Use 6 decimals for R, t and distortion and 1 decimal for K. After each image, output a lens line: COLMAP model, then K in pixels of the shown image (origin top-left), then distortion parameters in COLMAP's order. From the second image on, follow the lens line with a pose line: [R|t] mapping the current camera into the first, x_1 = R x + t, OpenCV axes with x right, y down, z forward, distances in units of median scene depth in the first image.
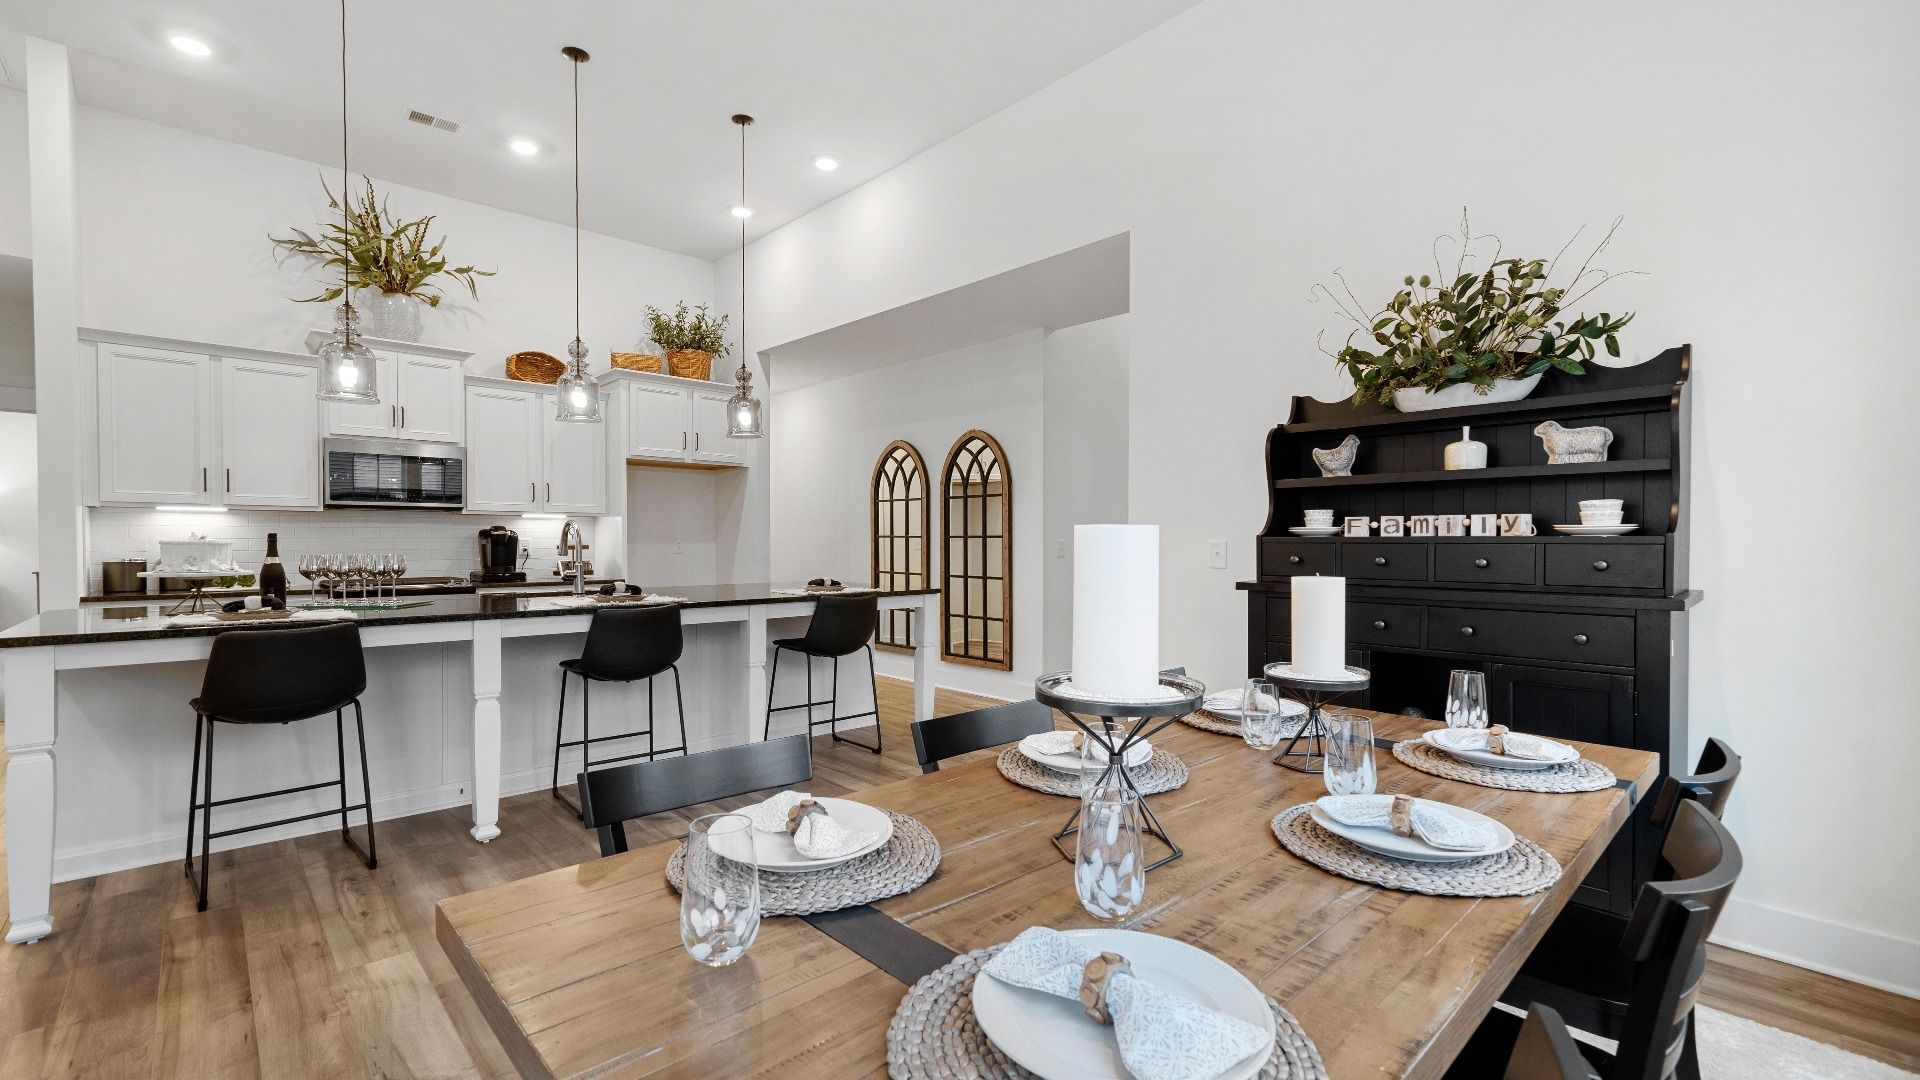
lens RADIAL K [[818.0, 0, 960.0], [0, 818.0, 540.0], [0, 0, 1]] dist [-0.000686, 0.000040]
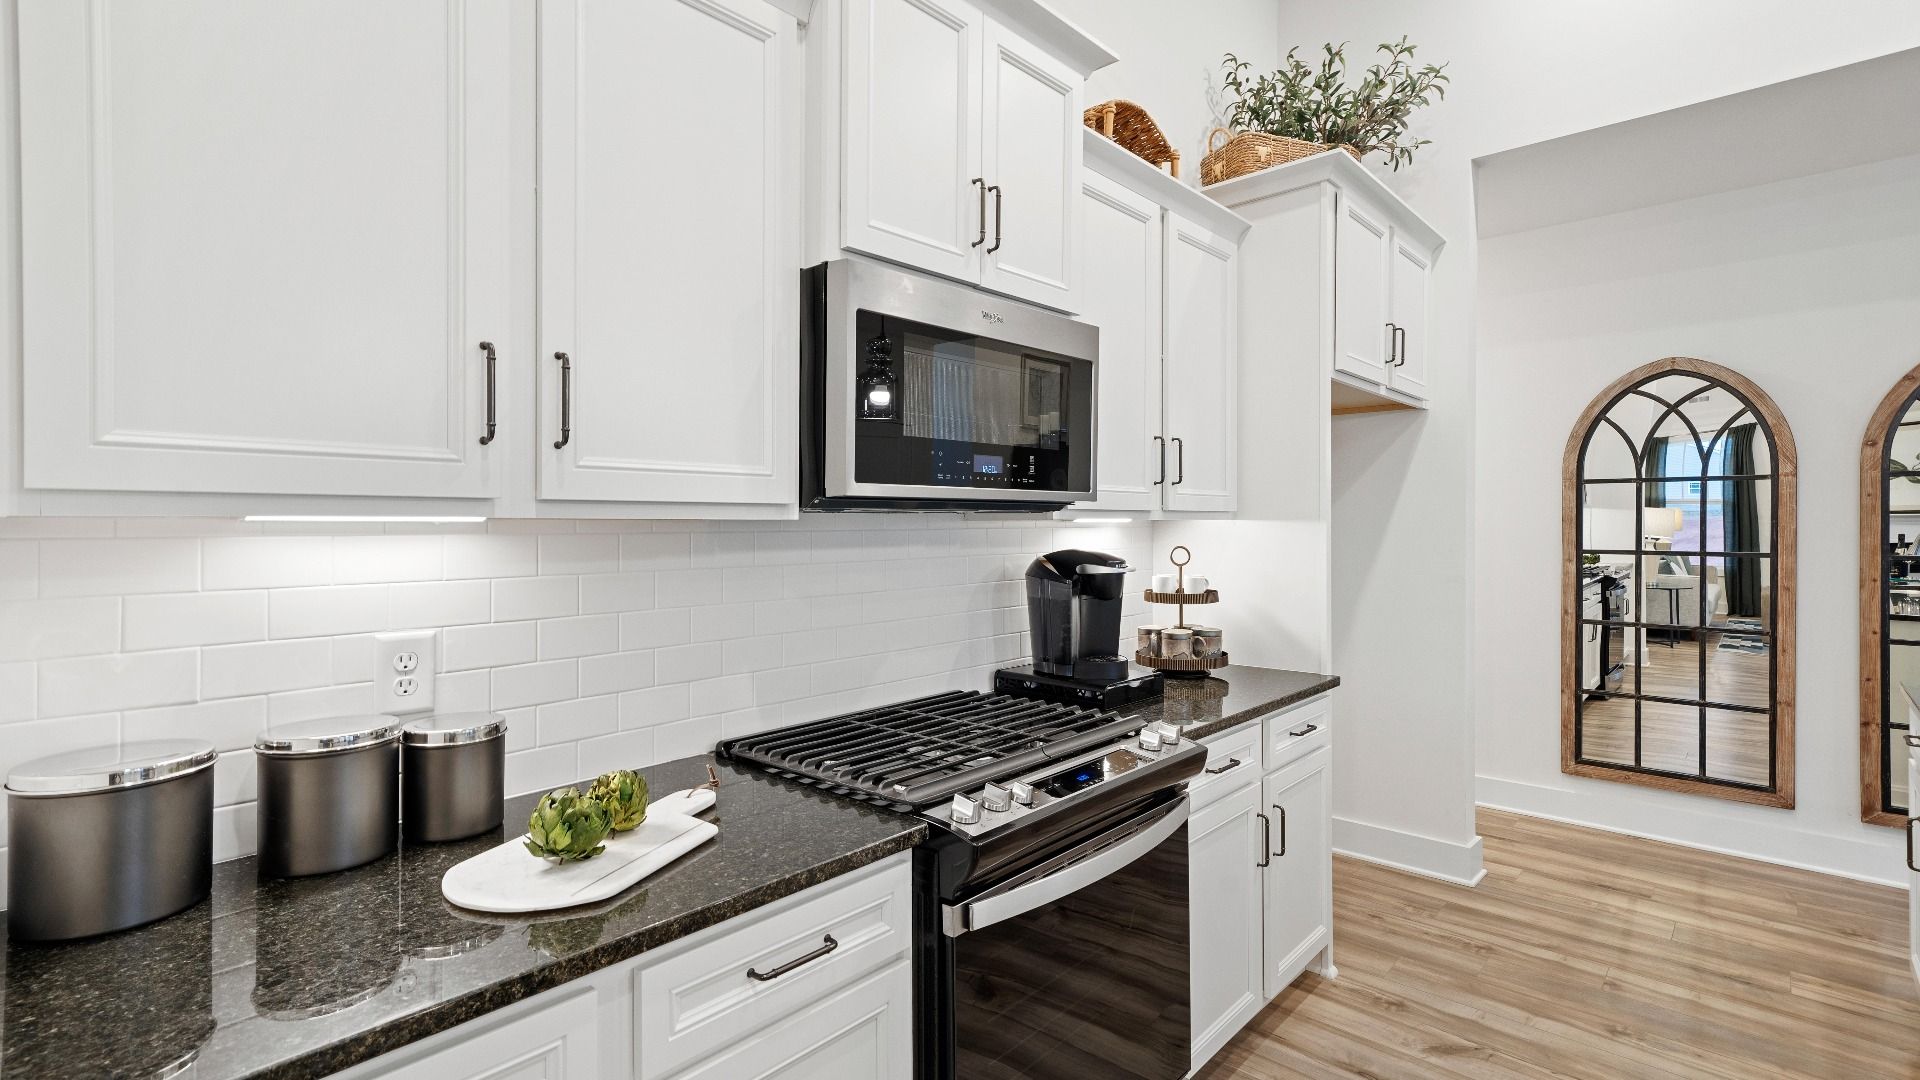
lens RADIAL K [[858.7, 0, 951.4], [0, 858.7, 526.5], [0, 0, 1]] dist [-0.001846, 0.000116]
pose [[0.998325, 0.002638, 0.057798, -0.589160], [-0.002543, 0.999995, -0.001714, -0.024110], [-0.057802, 0.001565, 0.998327, 0.546633]]
